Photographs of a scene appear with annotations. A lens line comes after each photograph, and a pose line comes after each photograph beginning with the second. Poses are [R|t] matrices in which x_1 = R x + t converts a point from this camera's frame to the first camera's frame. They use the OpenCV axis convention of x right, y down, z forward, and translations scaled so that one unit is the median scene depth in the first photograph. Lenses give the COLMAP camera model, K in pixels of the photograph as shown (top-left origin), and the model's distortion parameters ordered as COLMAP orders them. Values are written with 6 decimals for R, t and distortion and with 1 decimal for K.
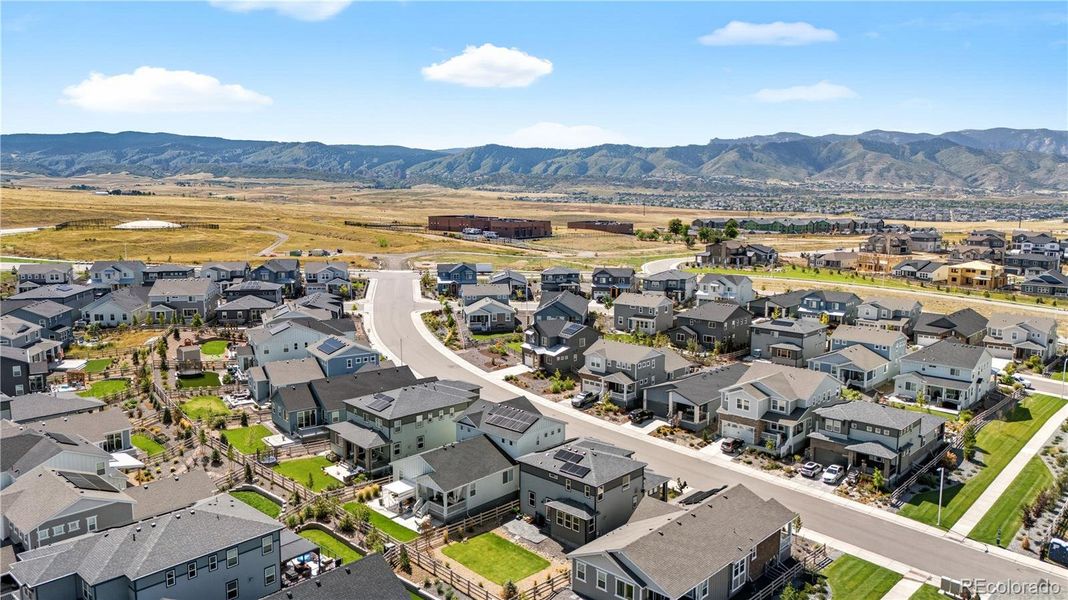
lens RADIAL K [[786.4, 0, 532.3], [0, 786.4, 300.3], [0, 0, 1]] dist [0.077347, -0.070352]
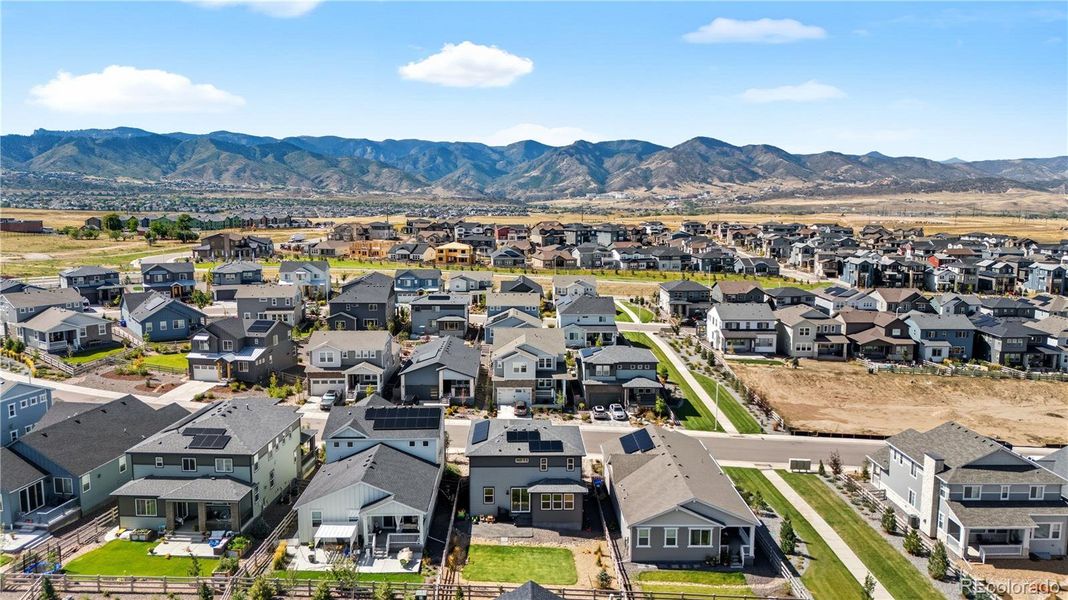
lens RADIAL K [[786.4, 0, 539.5], [0, 786.4, 303.7], [0, 0, 1]] dist [0.077347, -0.070352]
pose [[0.713875, -0.100607, 0.693008, -0.157453], [0.098012, 0.994240, 0.043375, 0.002926], [-0.693380, 0.036959, 0.719624, 0.095535]]
